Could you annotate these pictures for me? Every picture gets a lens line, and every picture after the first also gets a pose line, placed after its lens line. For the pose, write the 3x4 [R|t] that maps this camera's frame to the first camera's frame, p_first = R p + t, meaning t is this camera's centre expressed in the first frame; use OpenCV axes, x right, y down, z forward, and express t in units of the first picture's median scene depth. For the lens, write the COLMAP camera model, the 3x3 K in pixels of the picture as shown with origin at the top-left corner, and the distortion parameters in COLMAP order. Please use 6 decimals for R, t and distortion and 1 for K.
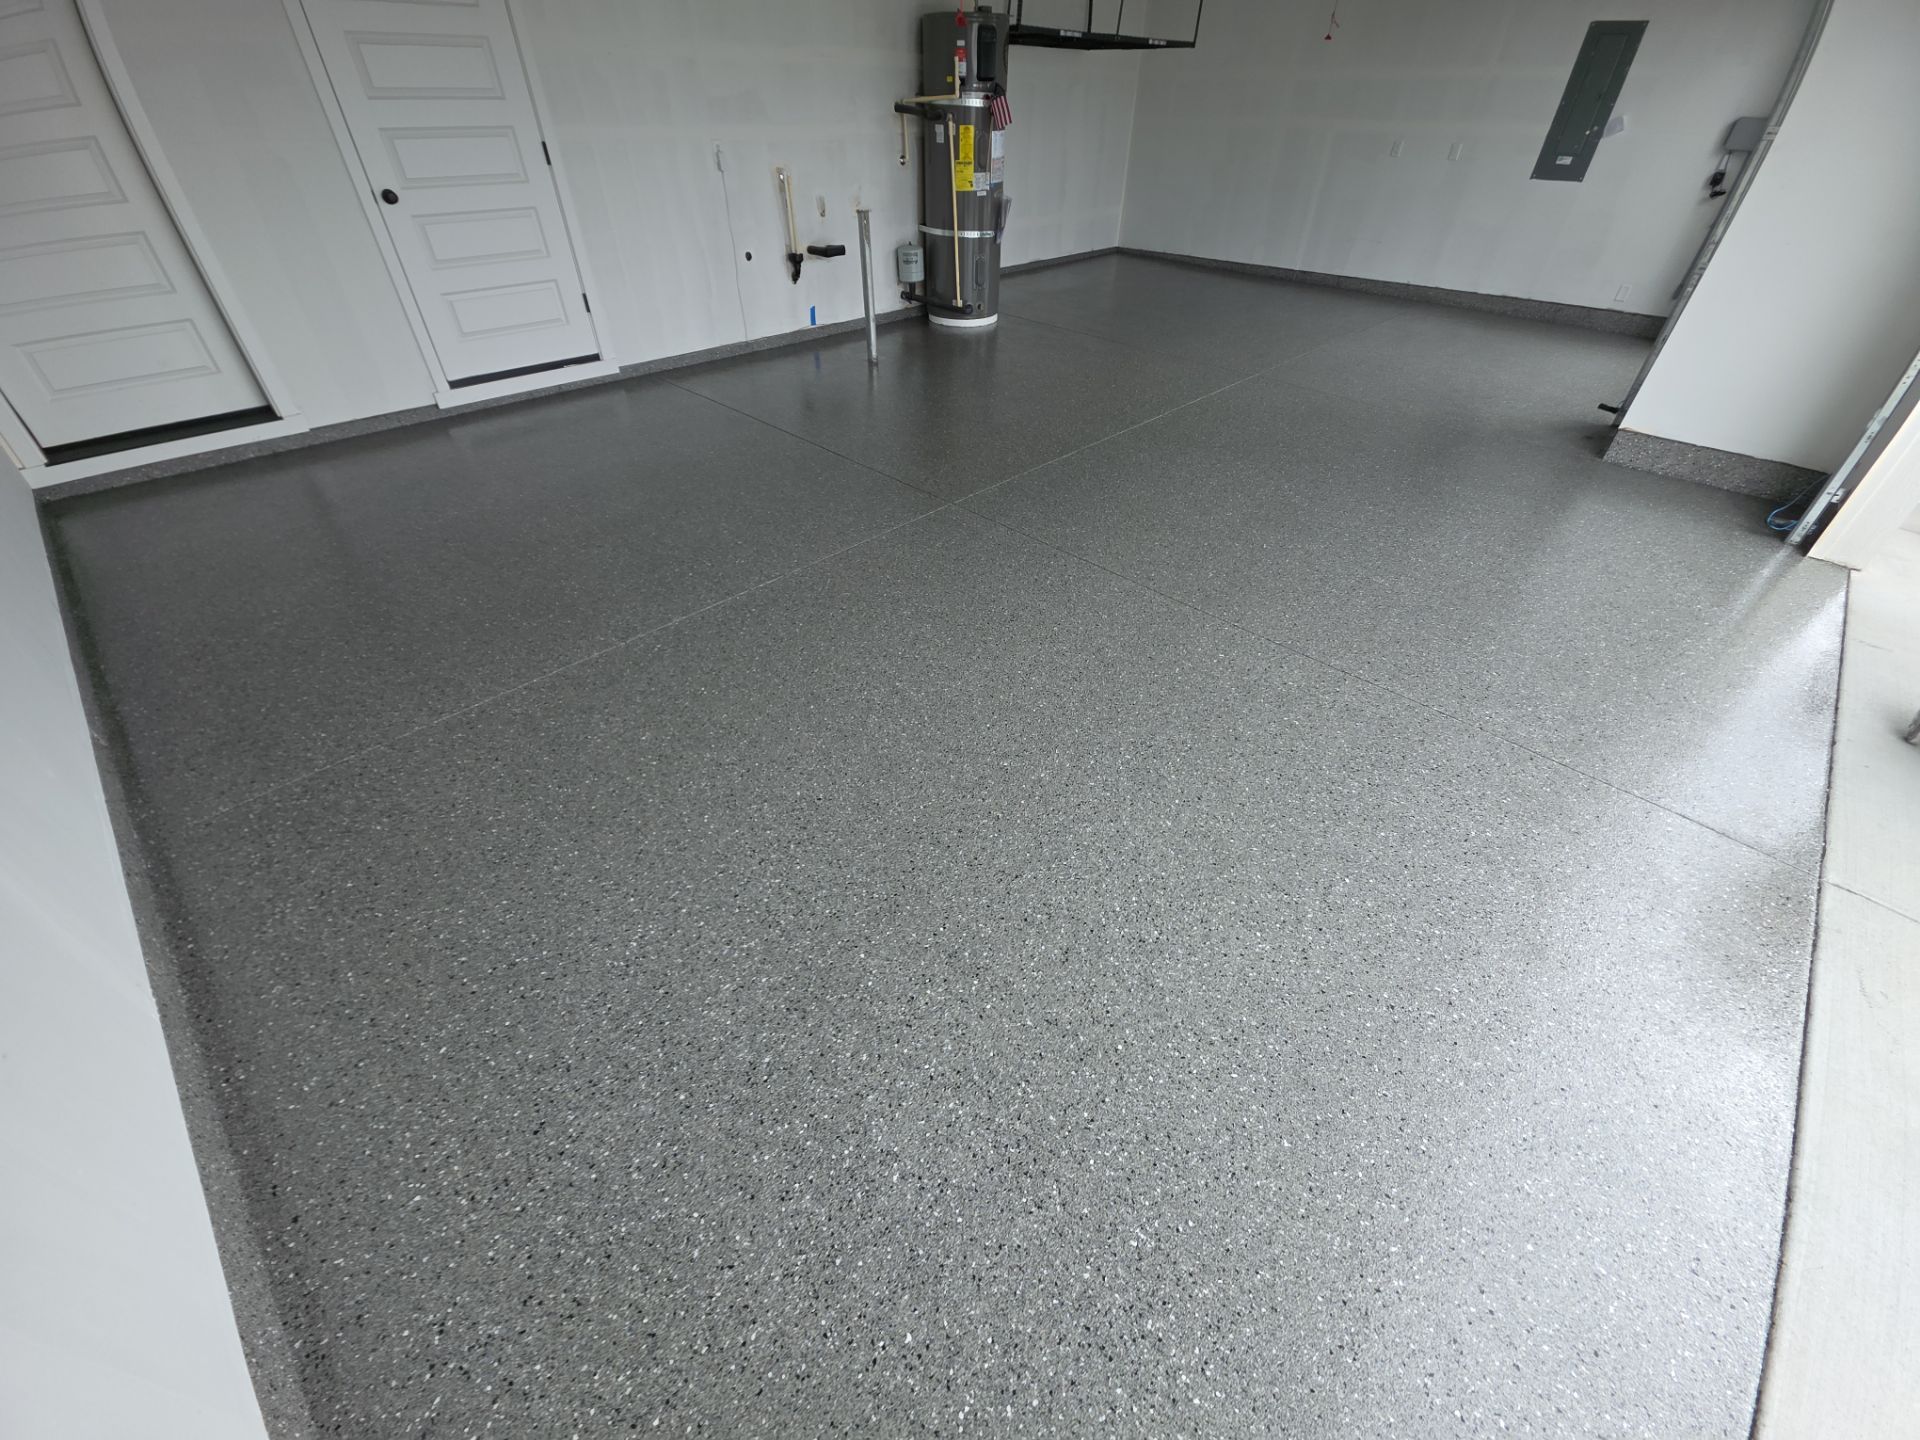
lens RADIAL K [[771.3, 0, 959.4], [0, 771.3, 715.4], [0, 0, 1]] dist [0.011149, -0.005536]
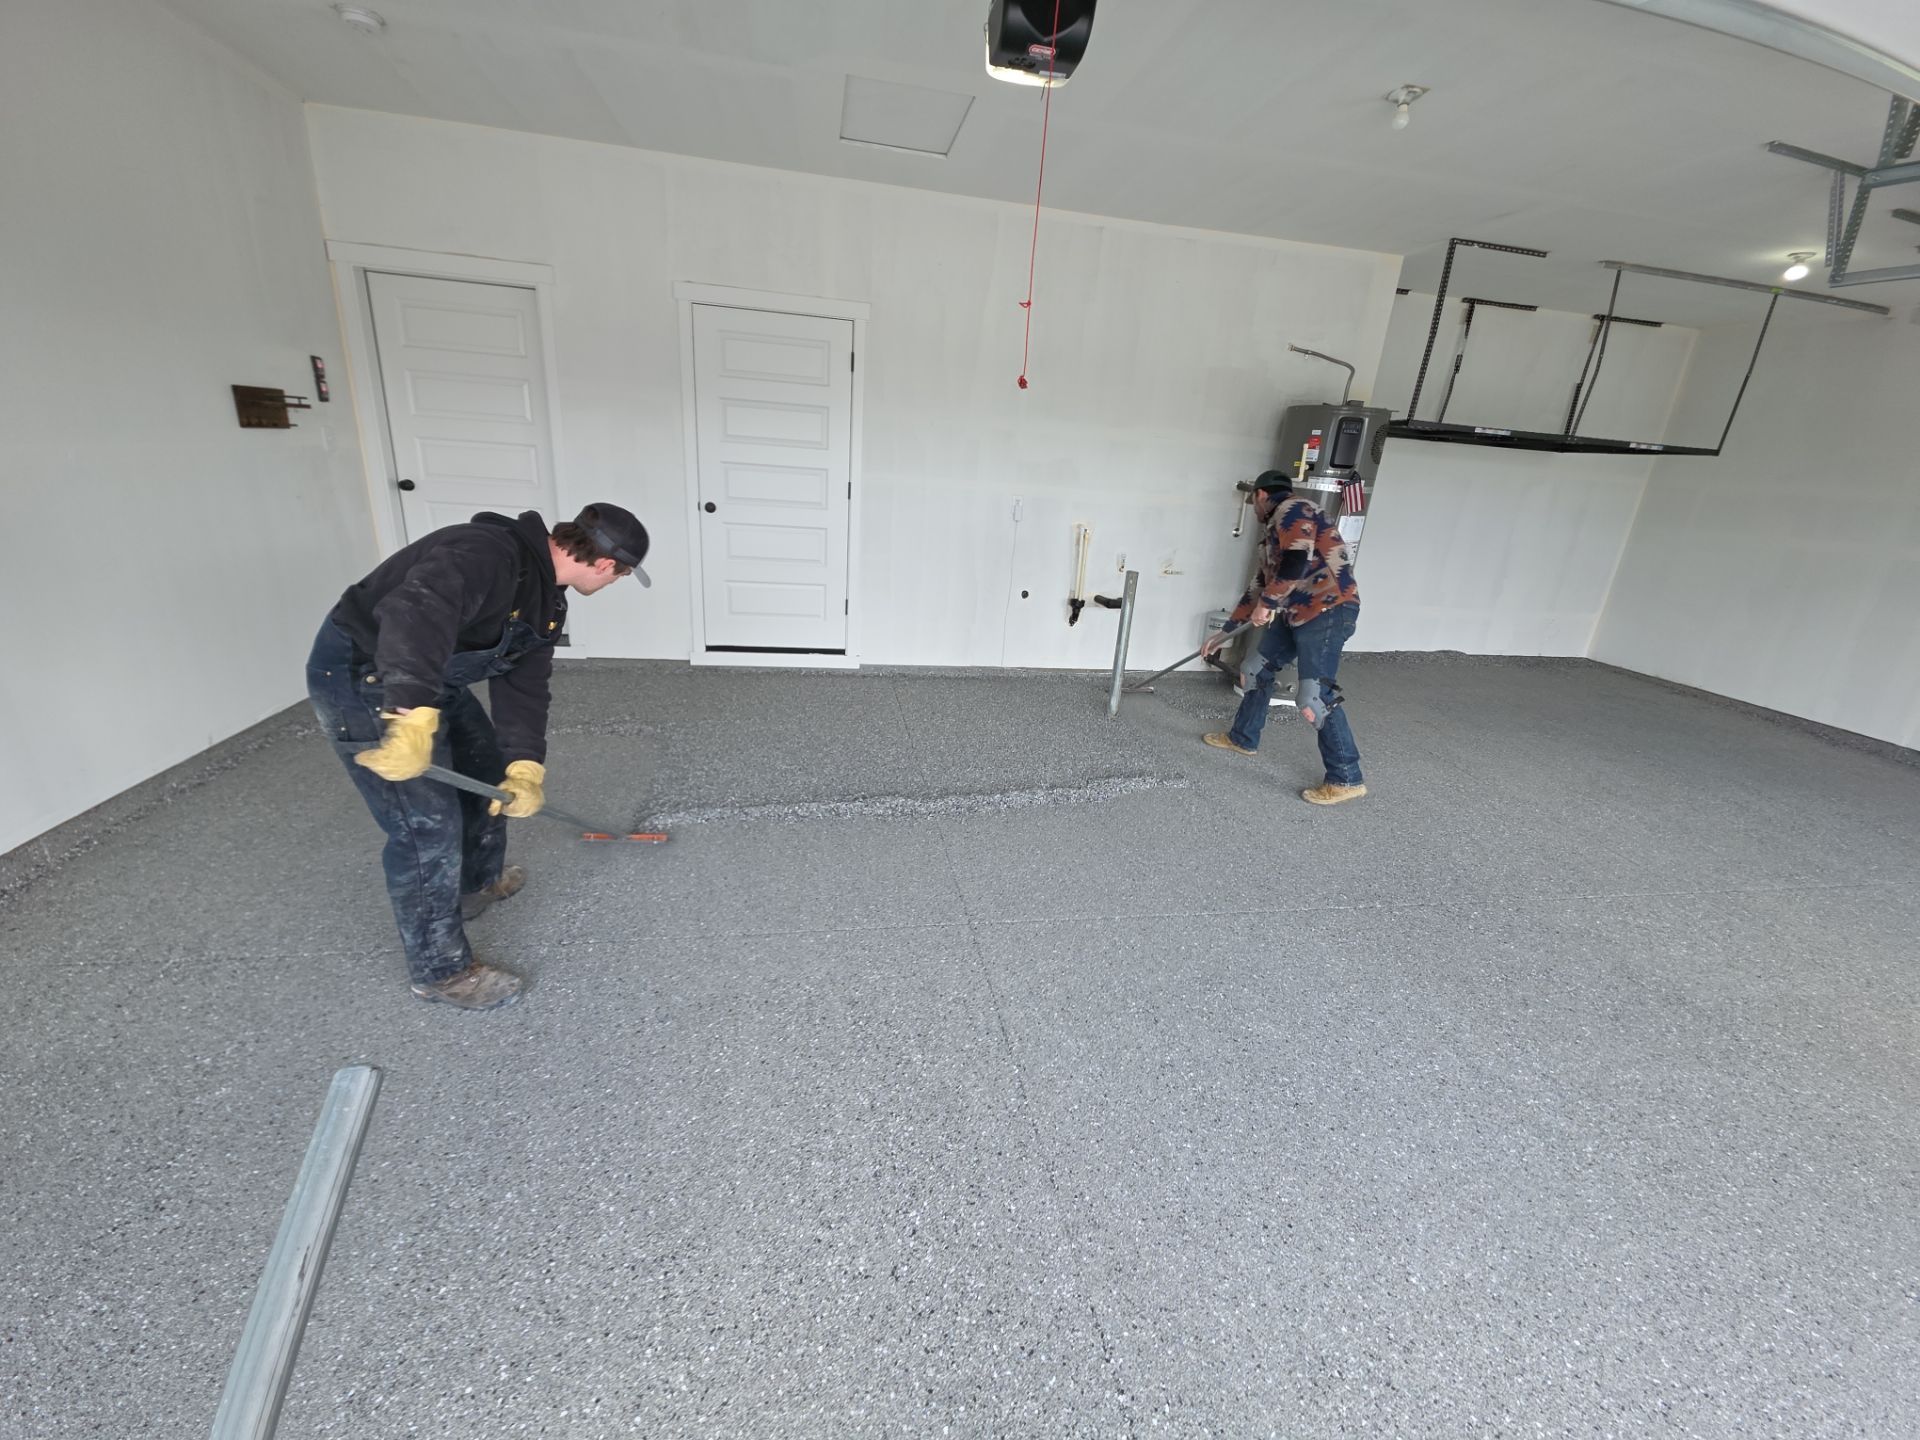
lens RADIAL K [[771.3, 0, 959.4], [0, 771.3, 715.4], [0, 0, 1]] dist [0.011149, -0.005536]
pose [[0.805726, 0.238060, -0.542340, 0.219432], [-0.418848, 0.876434, -0.237549, -0.178422], [0.418774, 0.418558, 0.805877, 0.223125]]
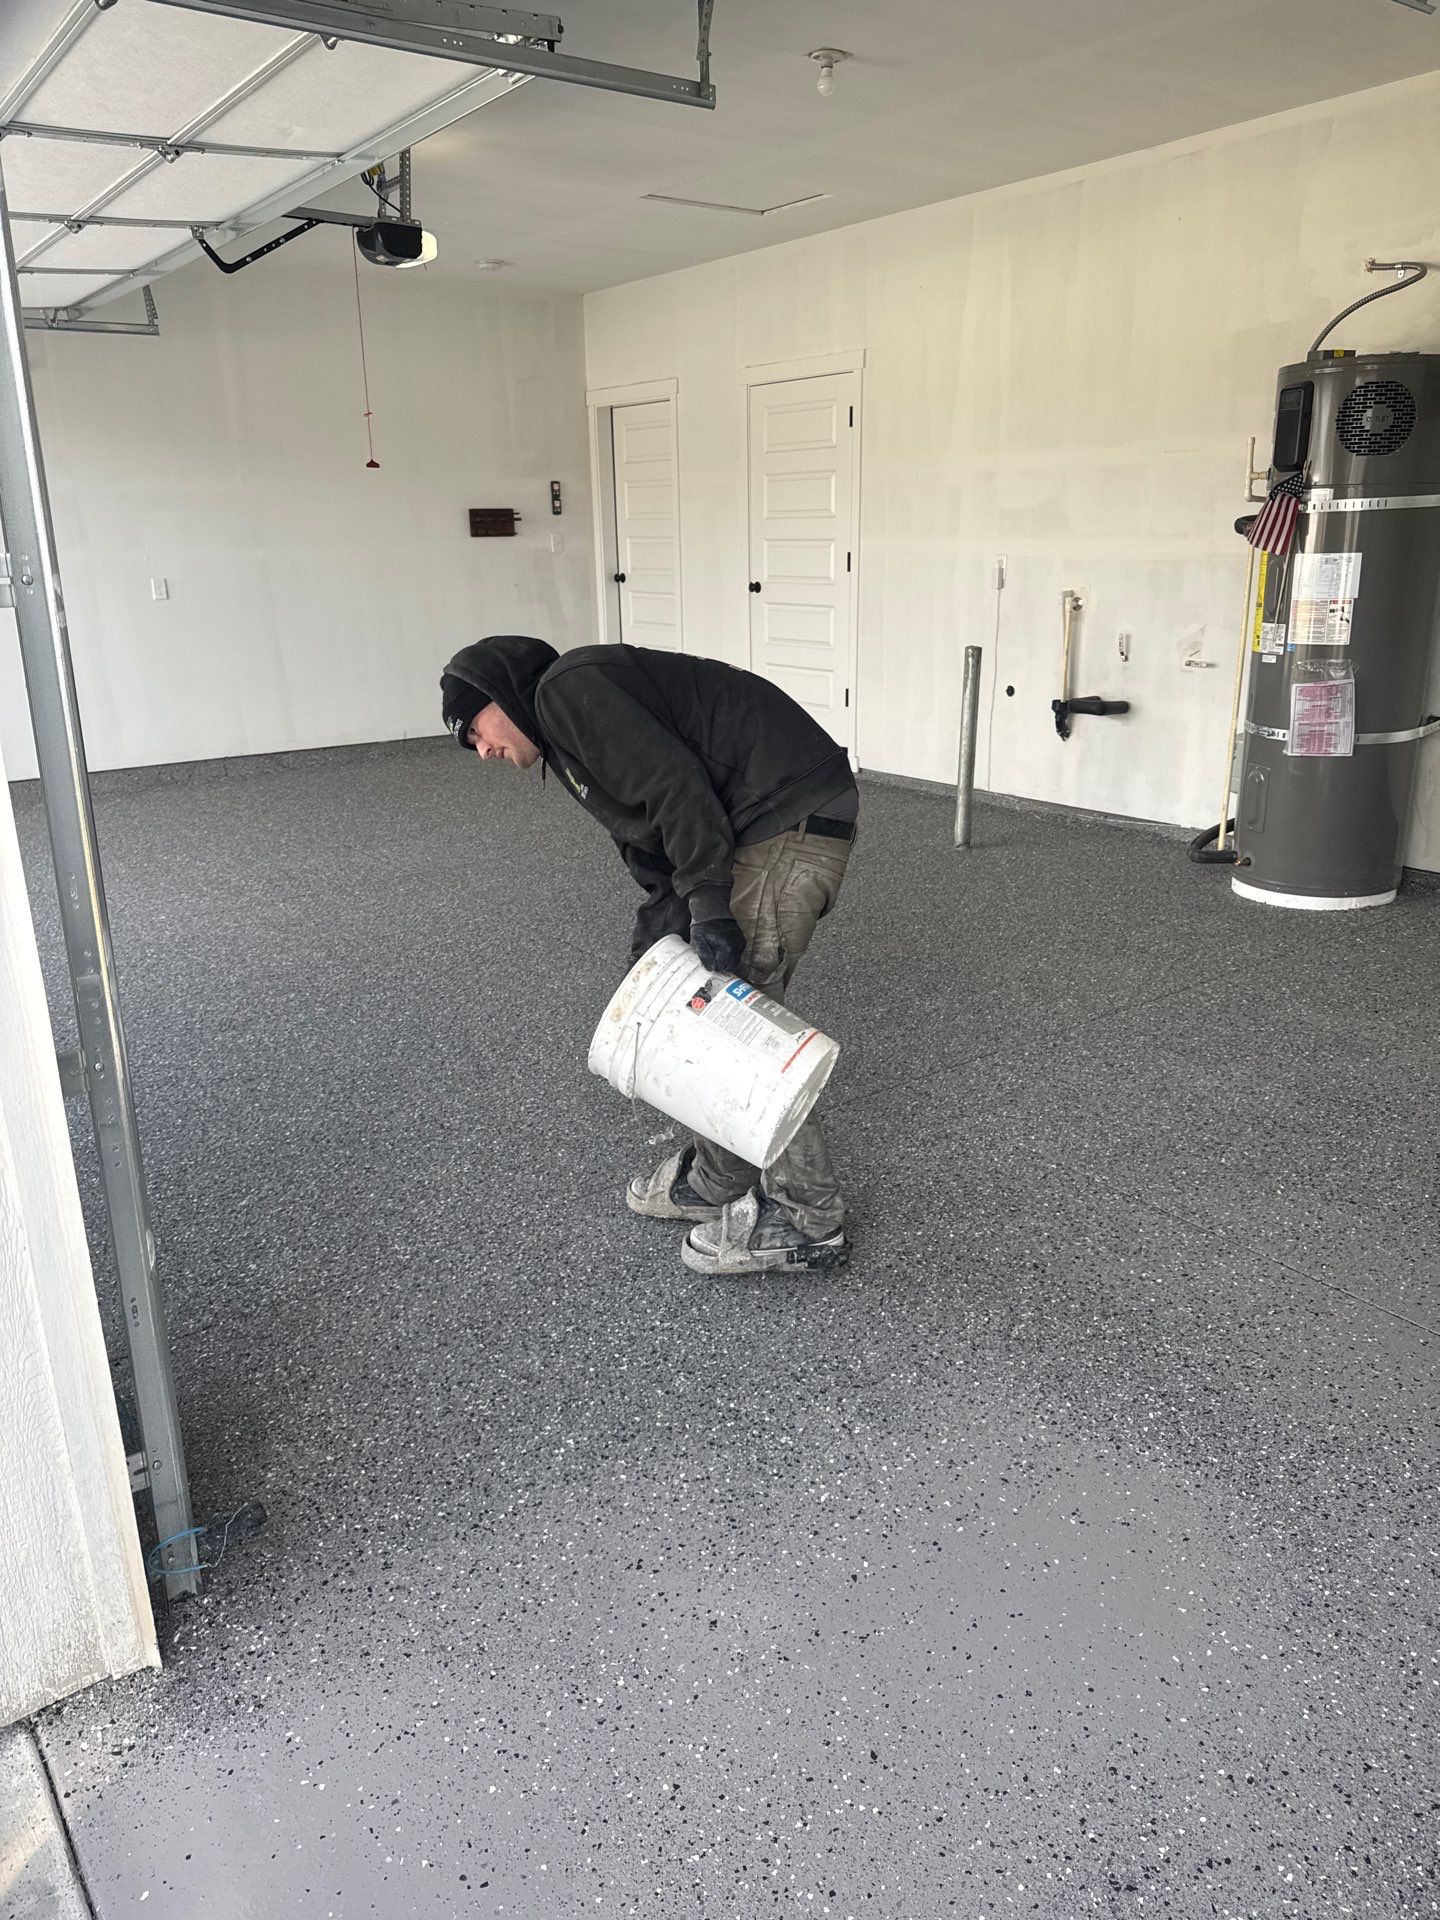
lens RADIAL K [[1369.0, 0, 720.0], [0, 1369.0, 960.0], [0, 0, 1]] dist [0.001598, -0.001339]
pose [[-0.151503, 0.292855, -0.944078, 0.985132], [-0.607309, 0.725991, 0.322664, -0.623045], [0.779886, 0.622232, 0.067864, 0.813862]]
